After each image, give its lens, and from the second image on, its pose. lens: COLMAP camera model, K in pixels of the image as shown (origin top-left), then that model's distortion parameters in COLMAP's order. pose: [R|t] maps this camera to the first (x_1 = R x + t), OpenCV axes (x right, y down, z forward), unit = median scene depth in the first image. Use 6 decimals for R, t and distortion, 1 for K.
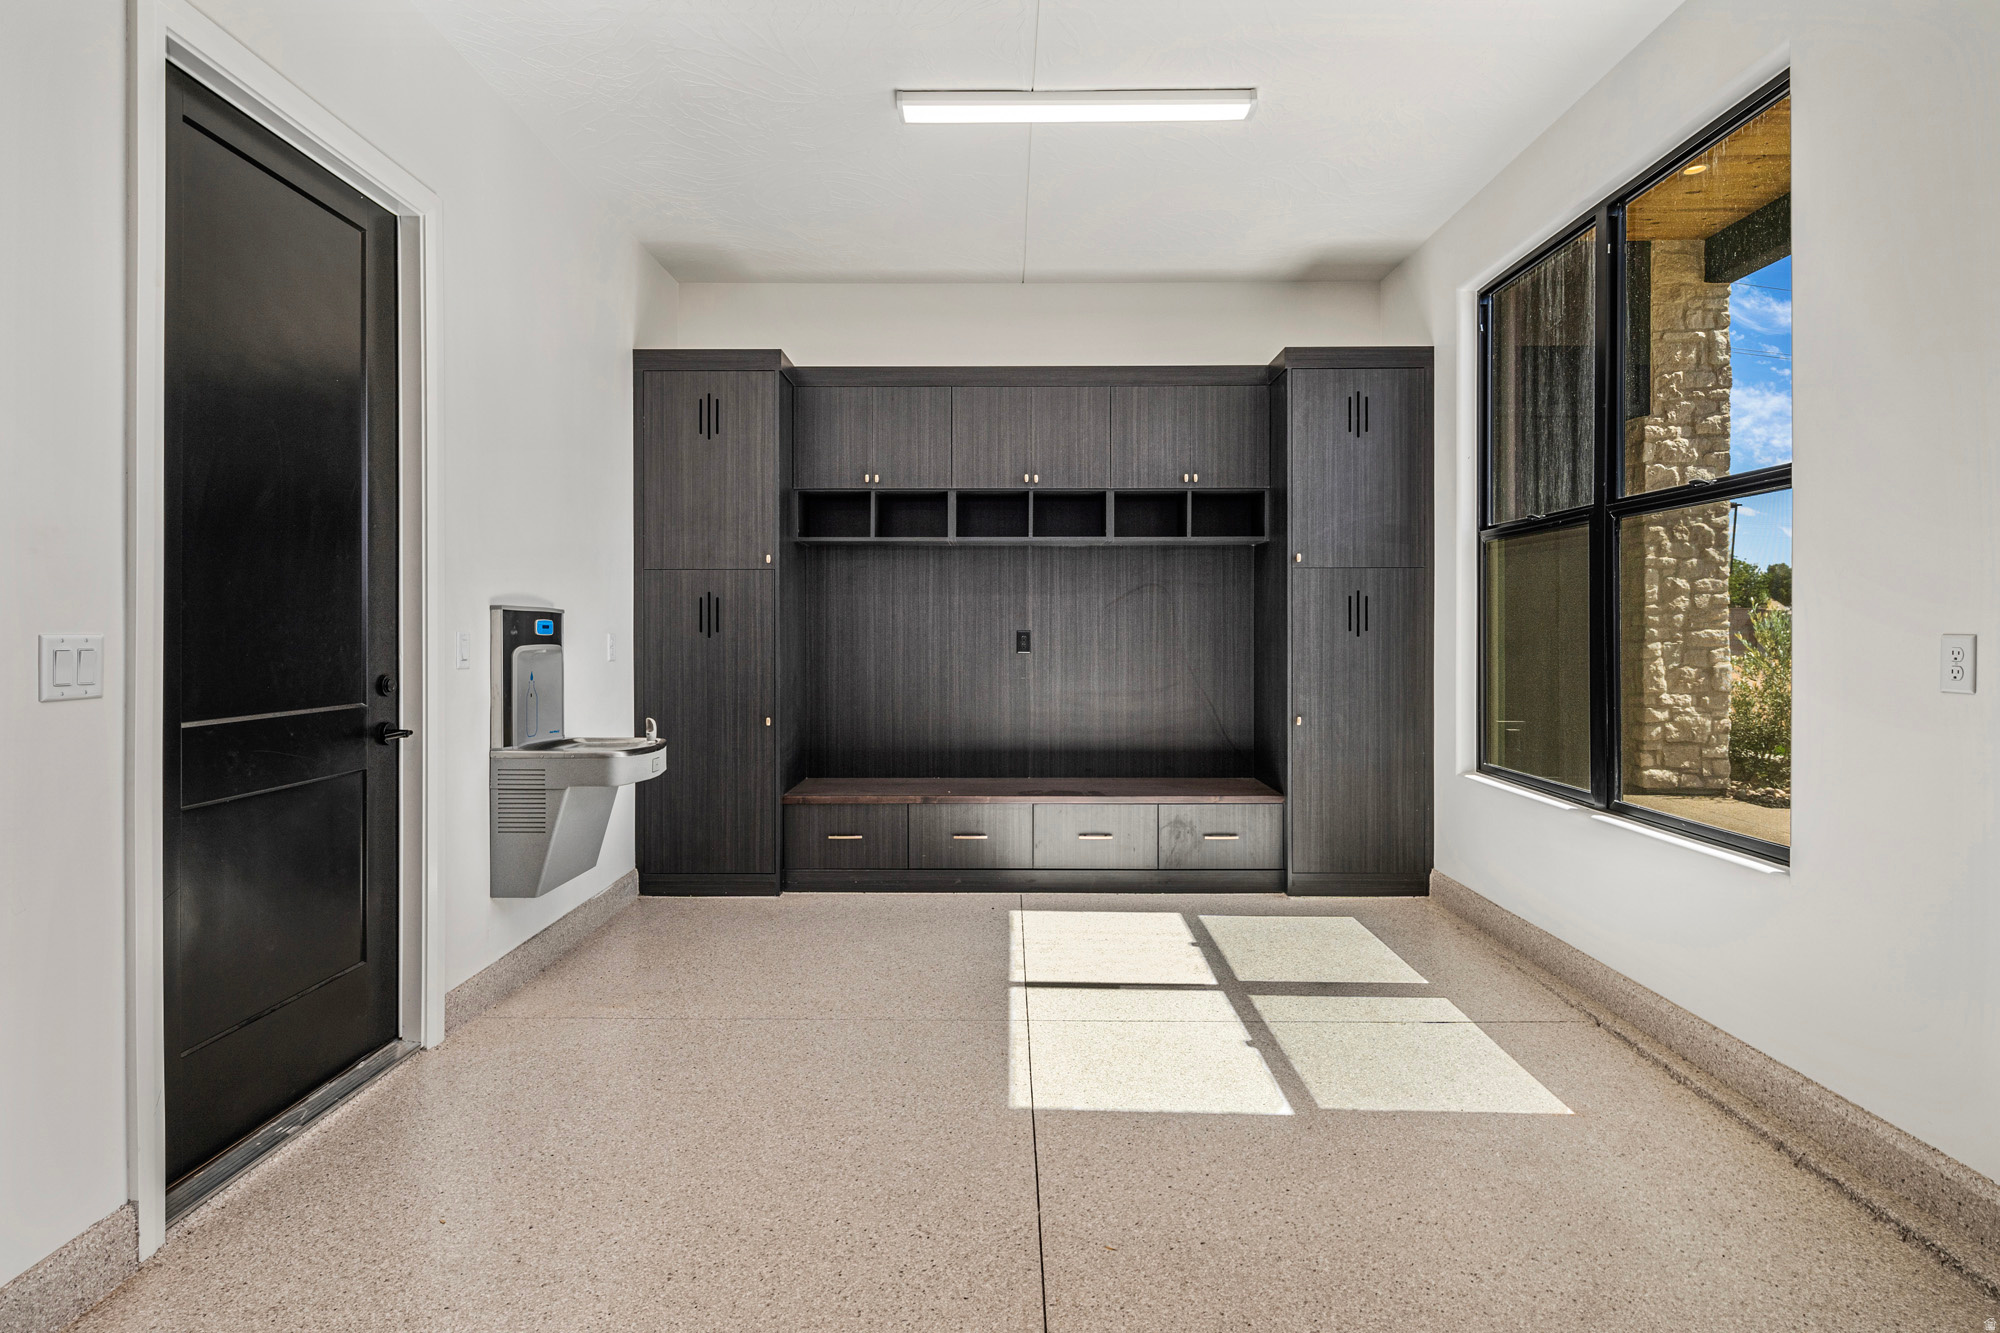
lens RADIAL K [[994.9, 0, 994.5], [0, 994.9, 626.1], [0, 0, 1]] dist [0.001704, -0.000617]
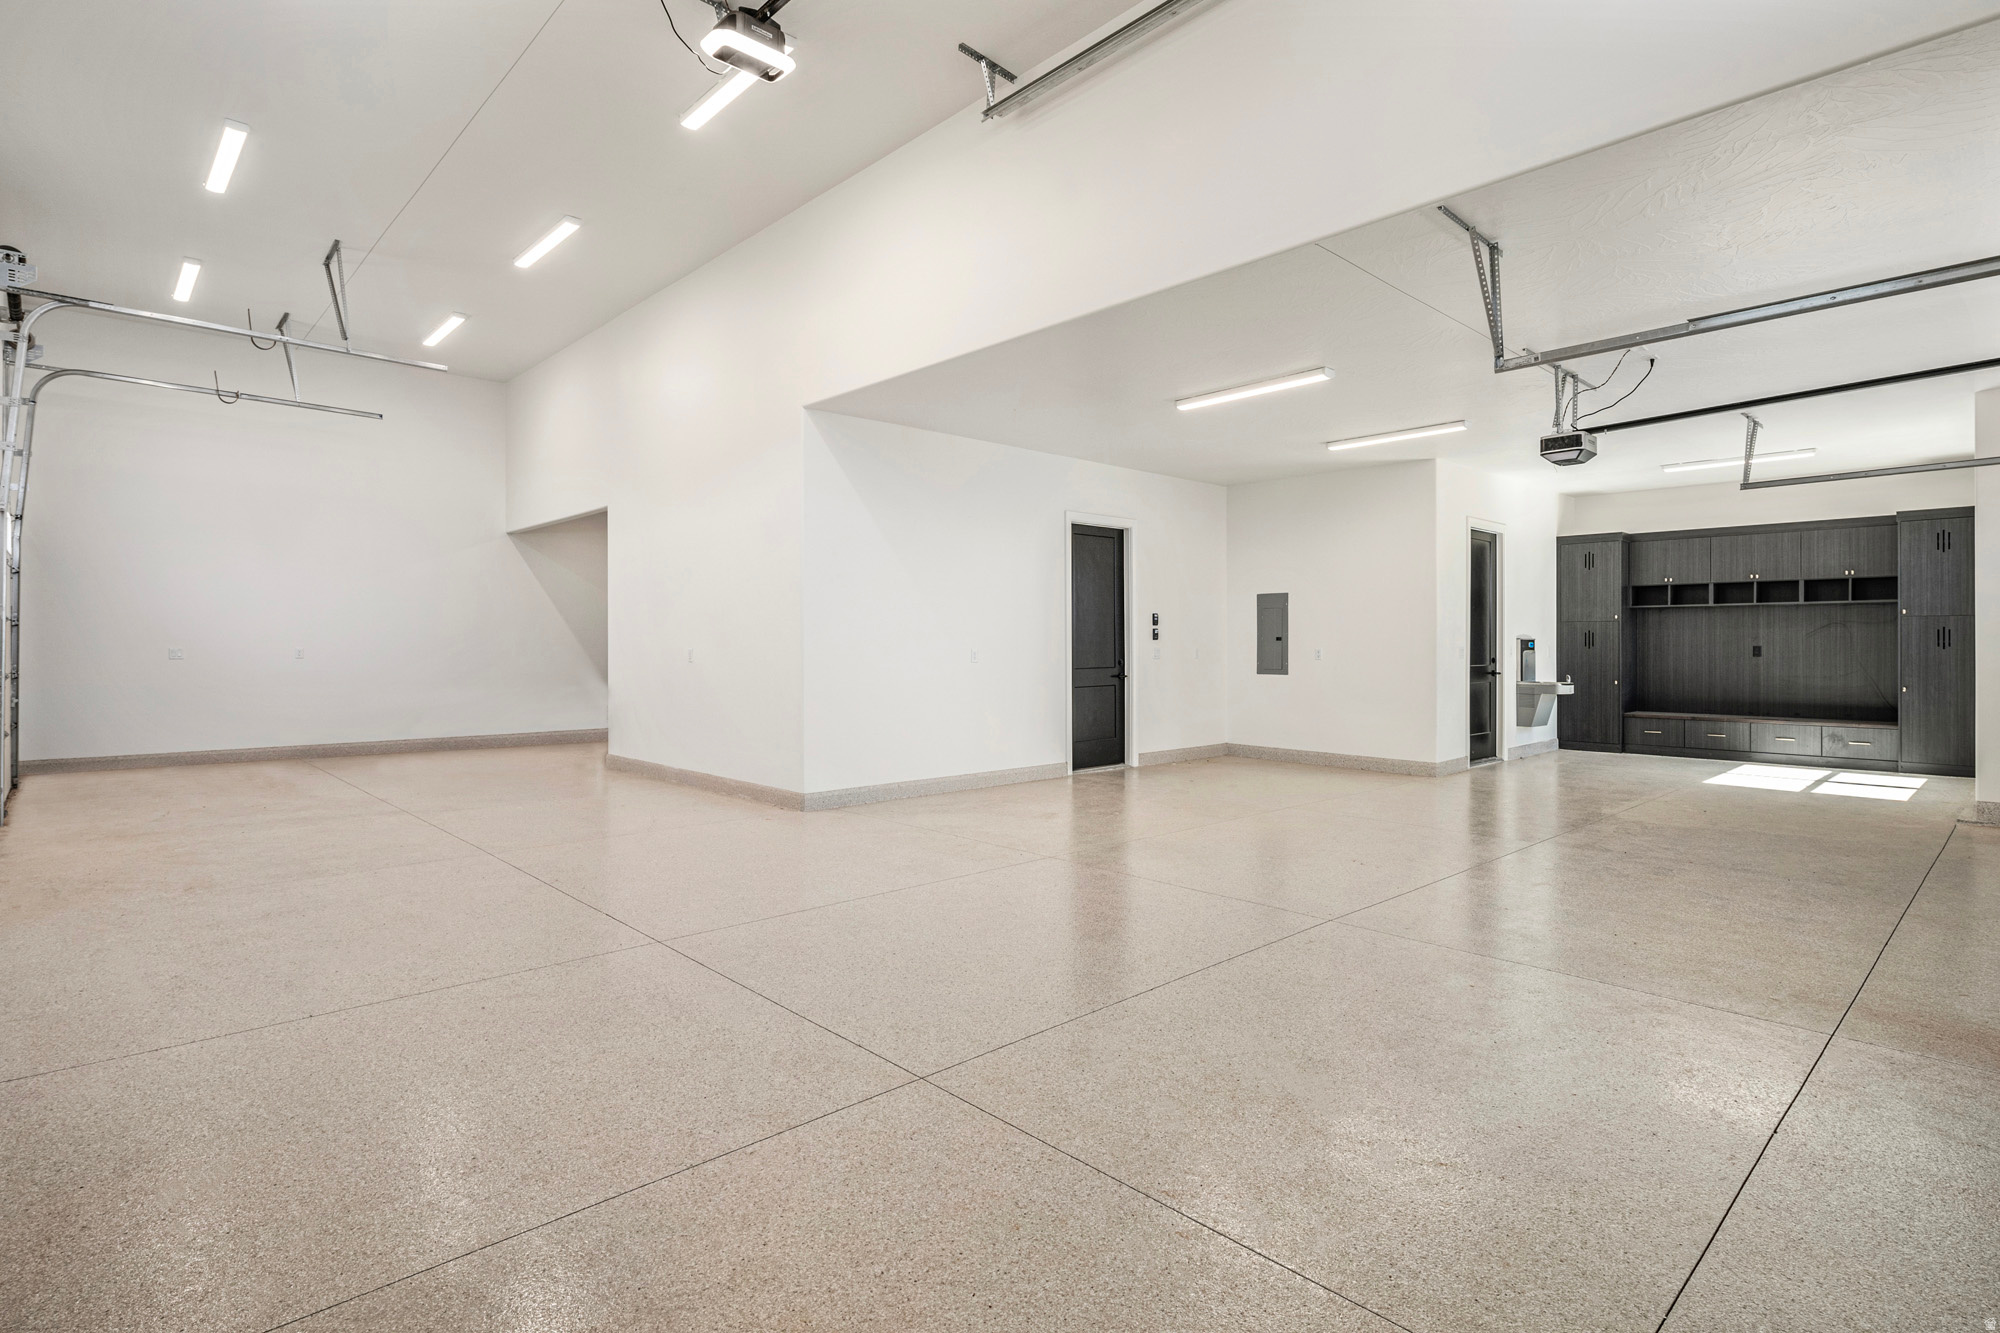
lens RADIAL K [[994.9, 0, 1002.2], [0, 994.9, 649.9], [0, 0, 1]] dist [0.001704, -0.000617]
pose [[0.693524, 0.004817, -0.720417, 0.488191], [0.002458, 0.999956, 0.009053, -0.010768], [0.720429, -0.008049, 0.693482, -1.782618]]
